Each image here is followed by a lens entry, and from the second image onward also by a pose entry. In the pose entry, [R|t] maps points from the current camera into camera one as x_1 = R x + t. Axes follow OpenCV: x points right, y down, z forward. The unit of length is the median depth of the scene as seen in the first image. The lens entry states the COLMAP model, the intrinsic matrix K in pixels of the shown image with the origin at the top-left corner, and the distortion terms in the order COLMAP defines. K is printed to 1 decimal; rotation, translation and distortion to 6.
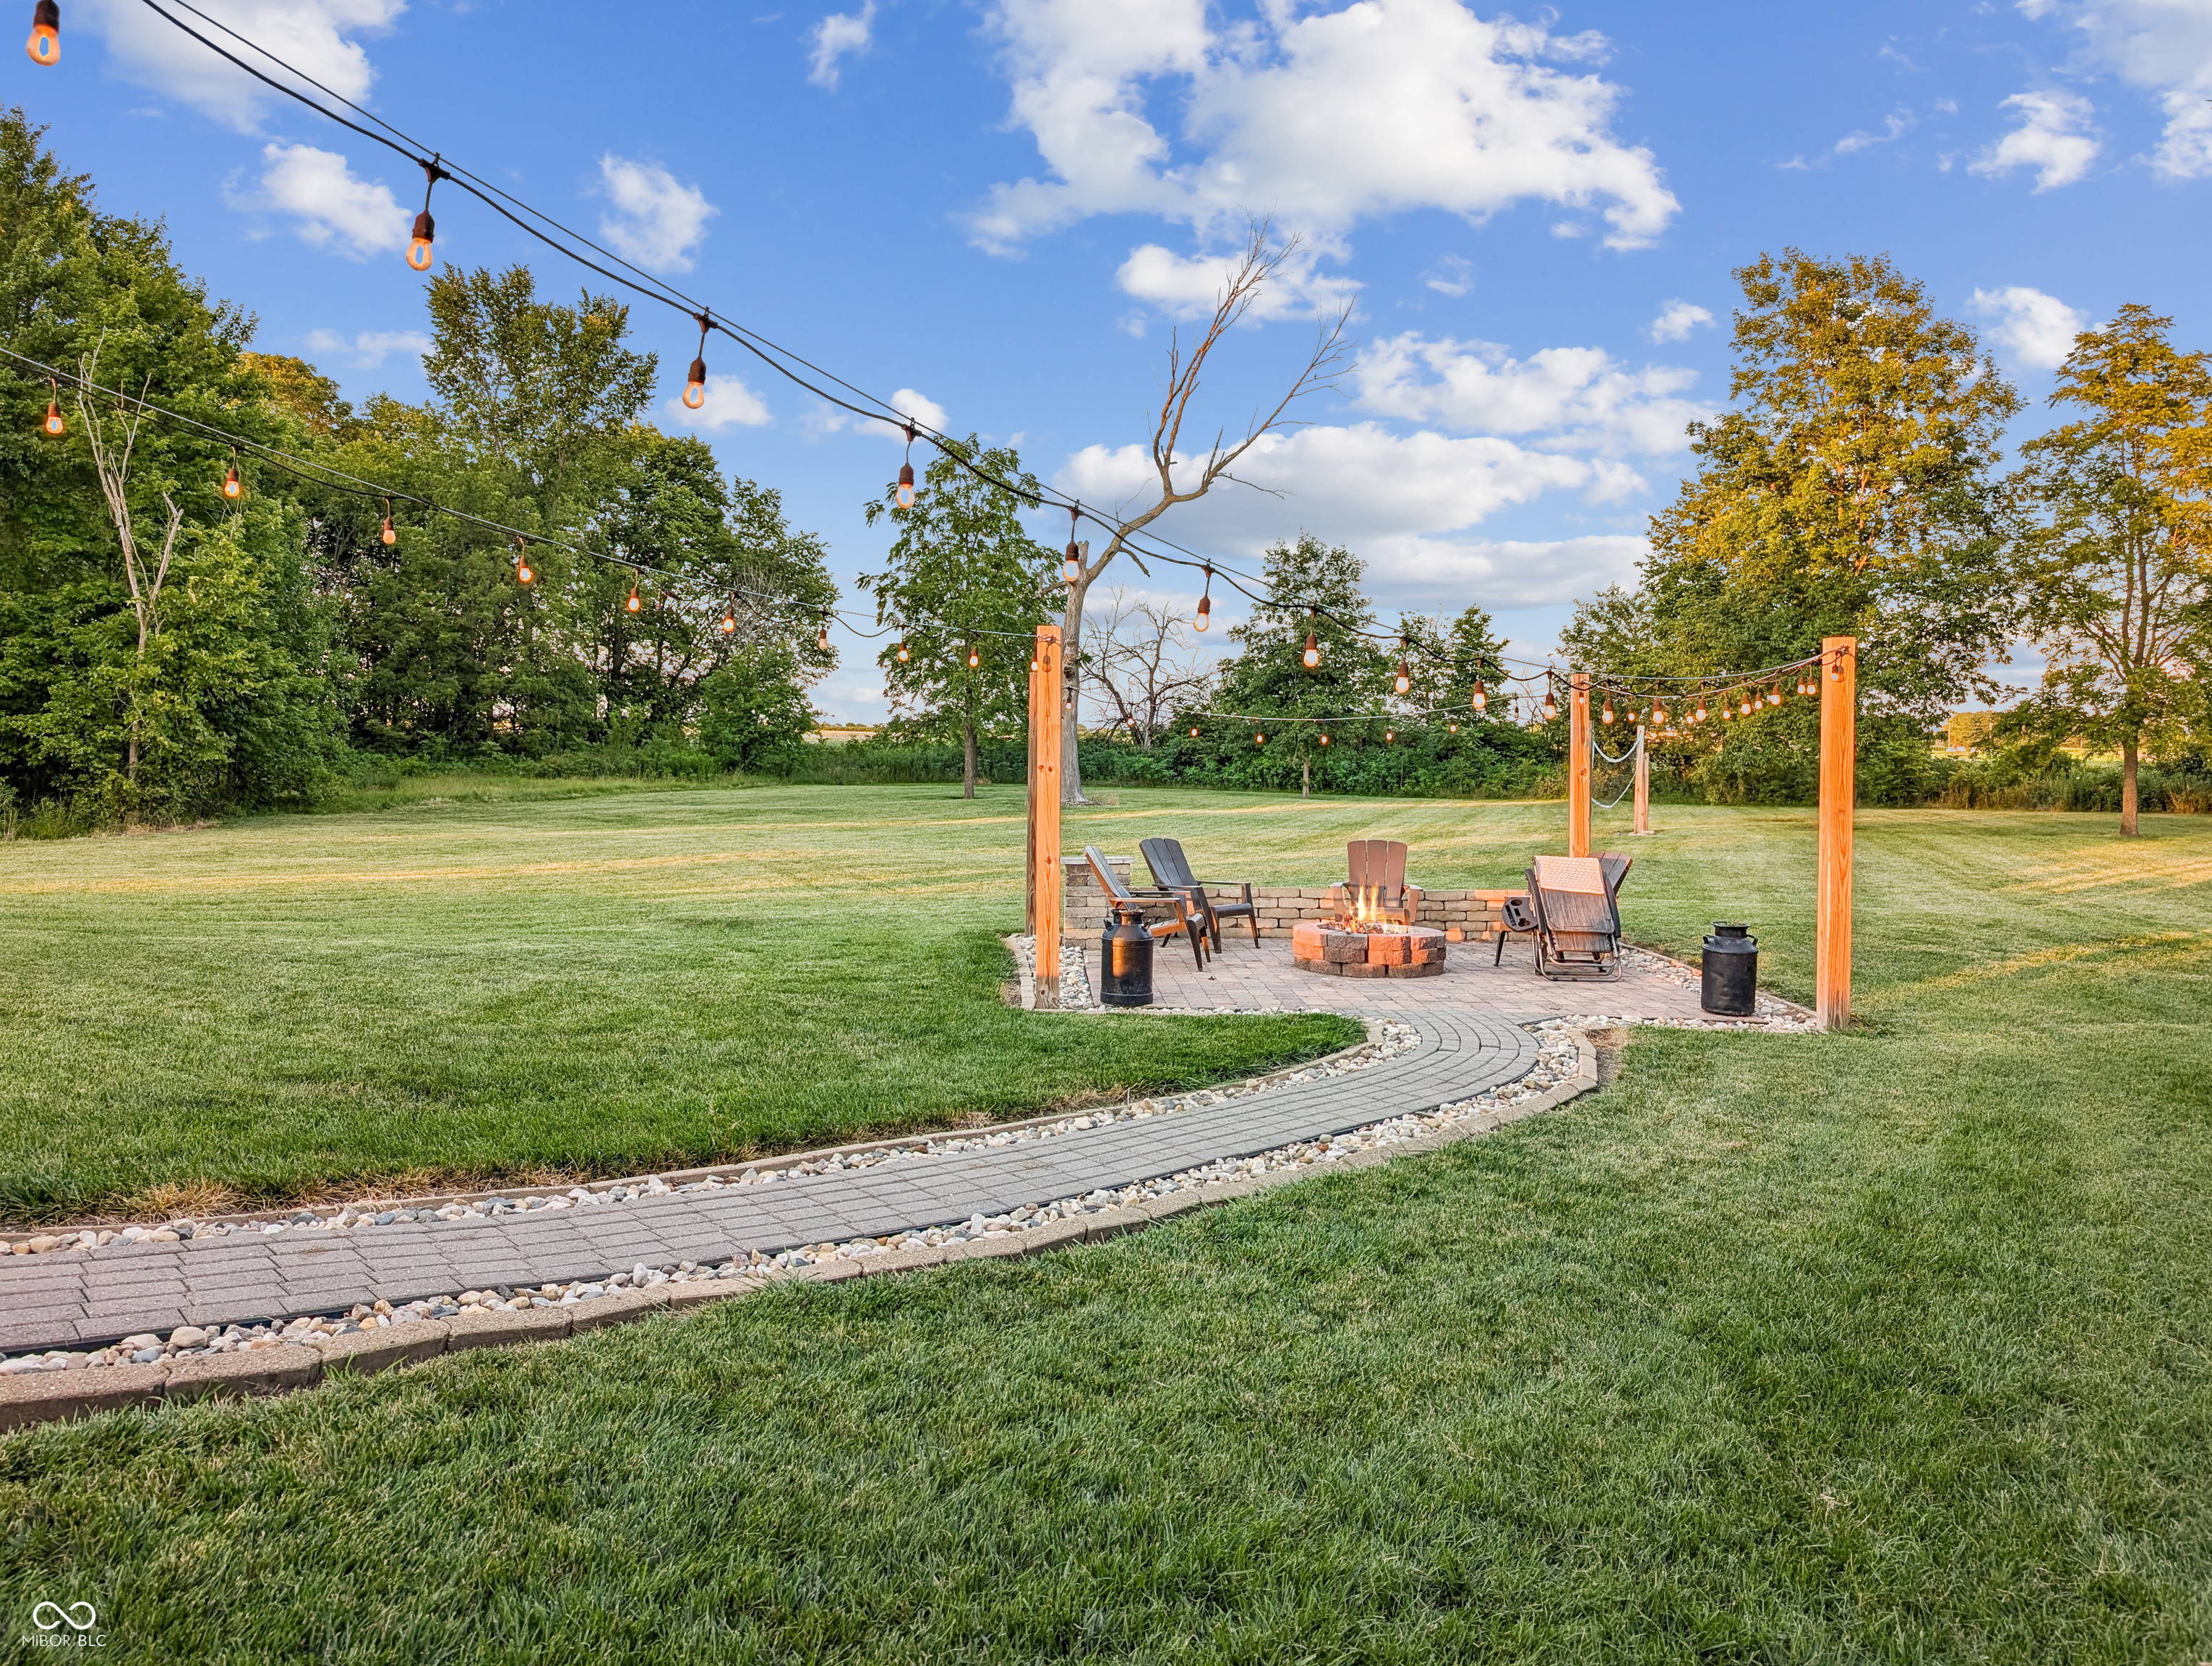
lens RADIAL K [[1590.3, 0, 1106.7], [0, 1590.3, 751.0], [0, 0, 1]] dist [0.002075, -0.002471]
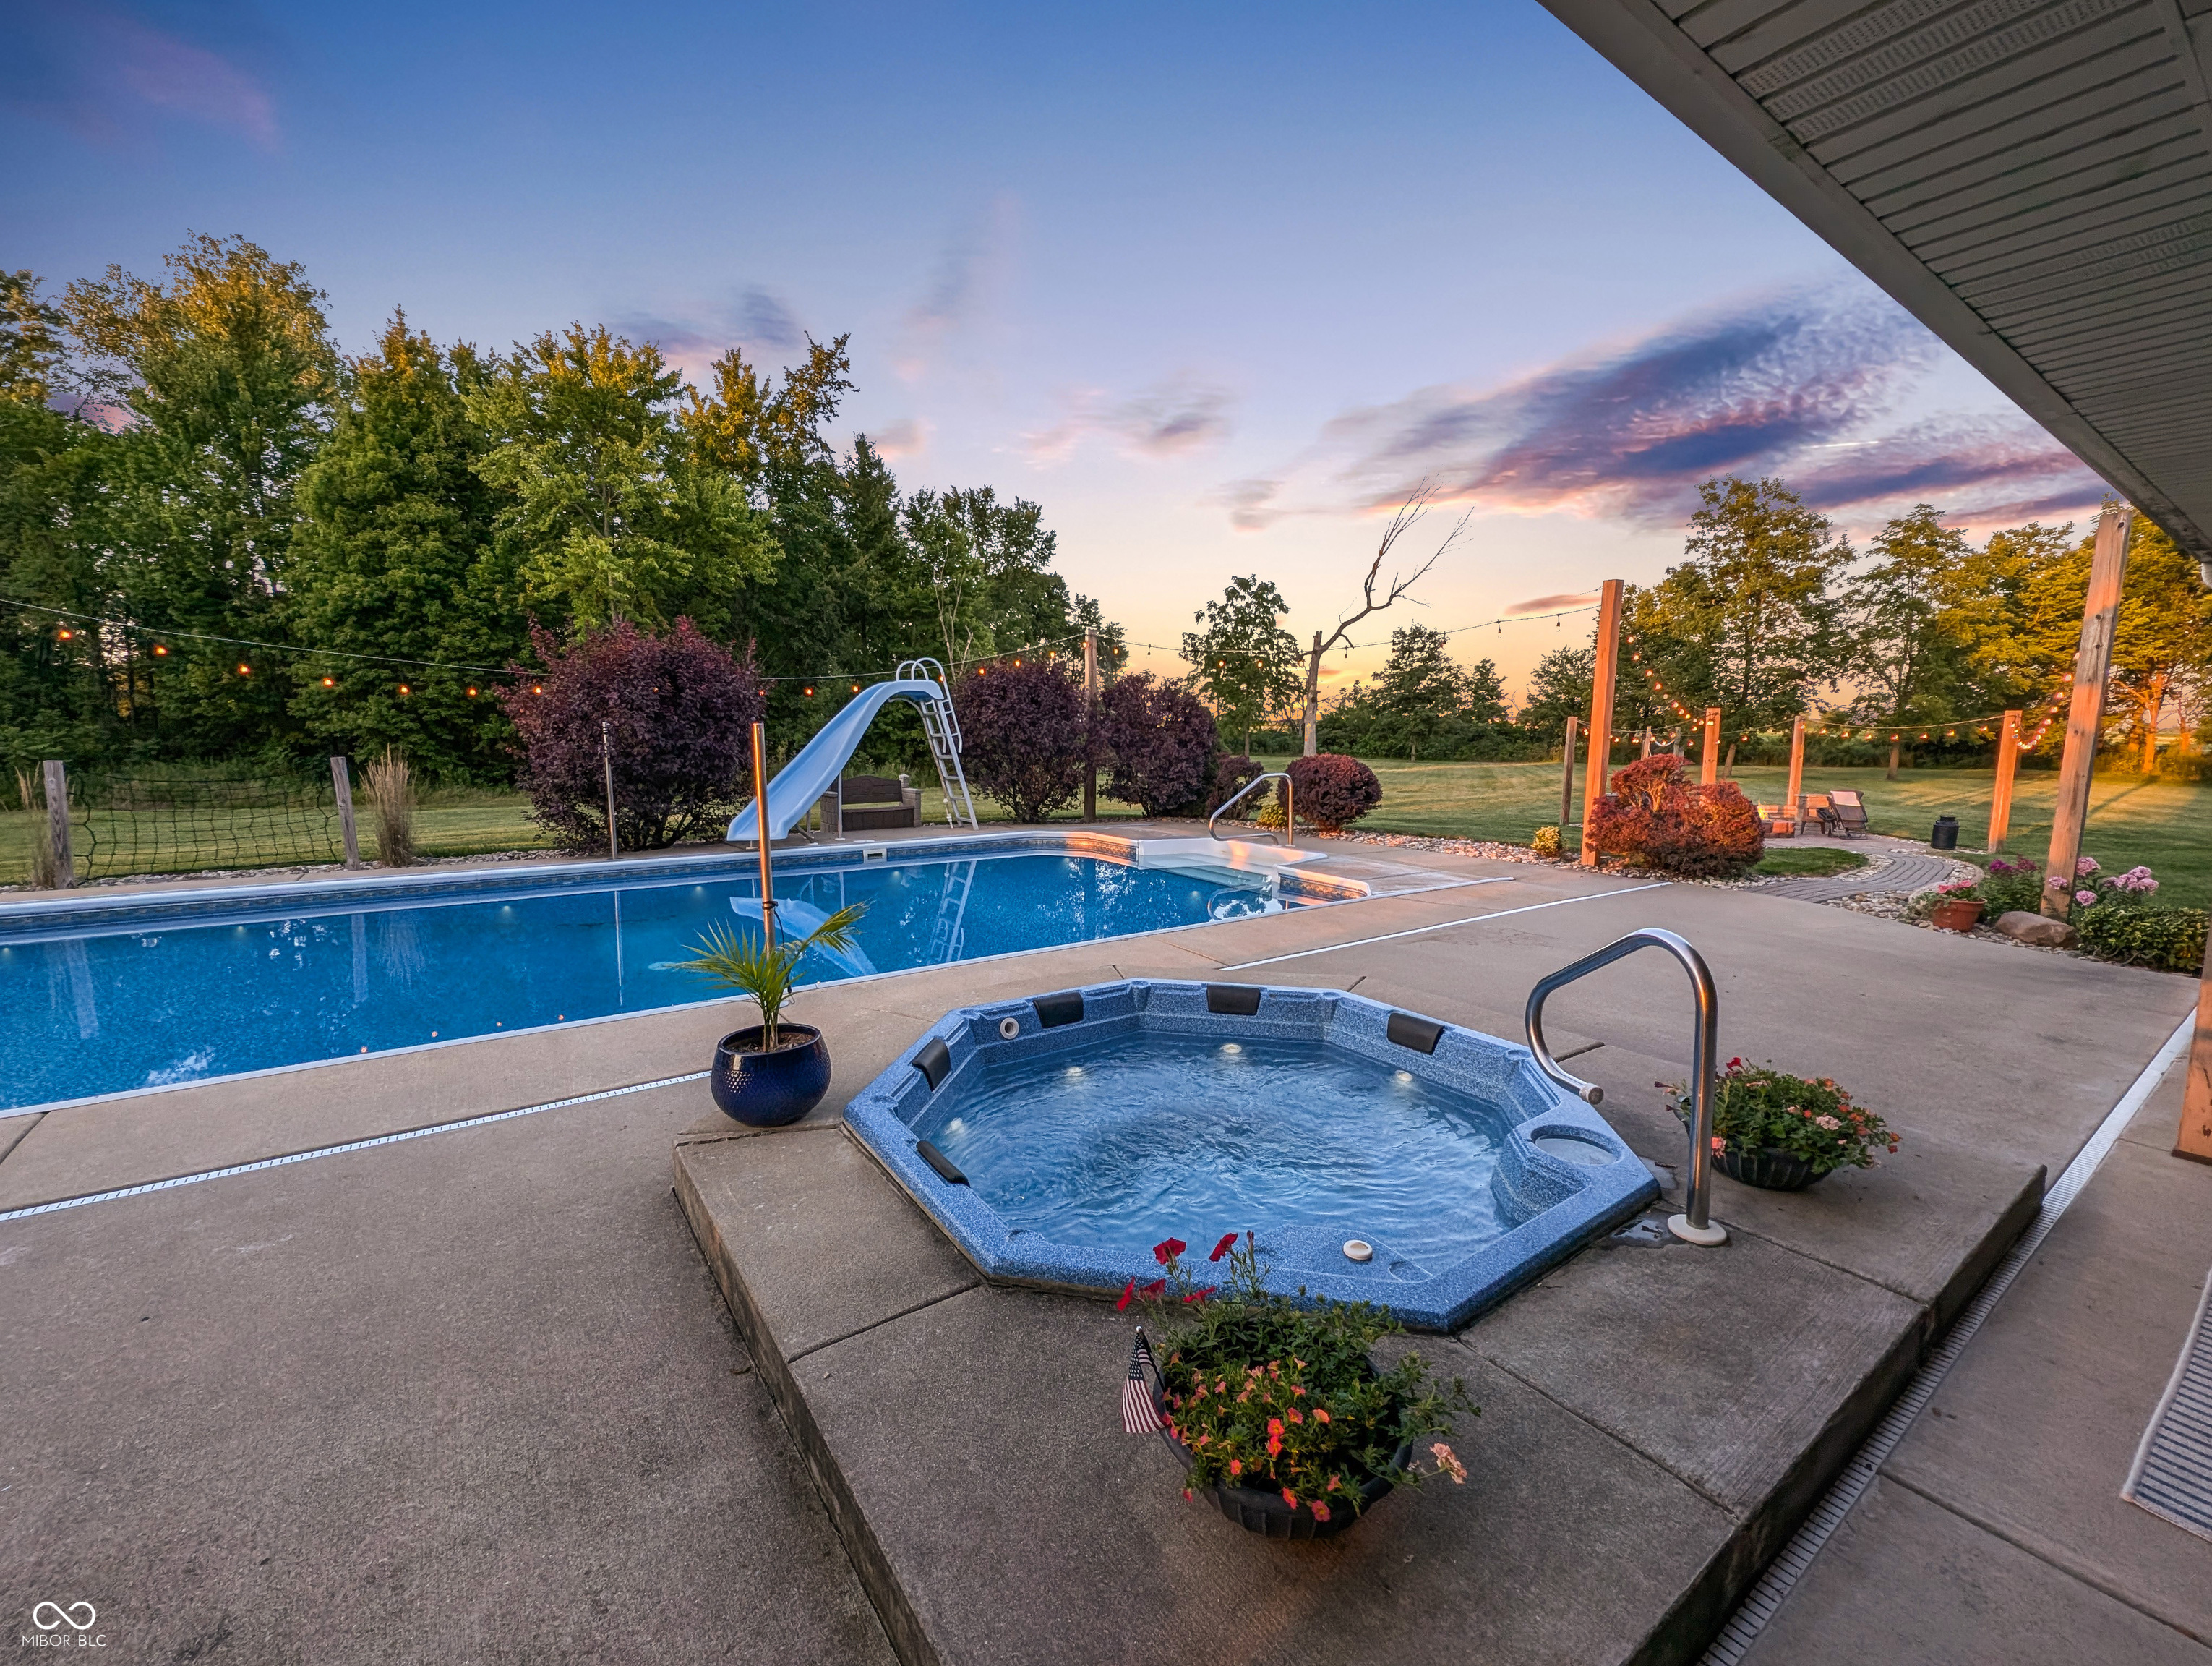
lens RADIAL K [[901.7, 0, 1106.0], [0, 901.7, 833.0], [0, 0, 1]] dist [-0.007734, 0.000016]
pose [[0.998217, -0.003777, -0.059571, -0.193526], [0.010282, 0.993958, 0.109280, -0.009148], [0.058798, -0.109697, 0.992224, -0.123045]]
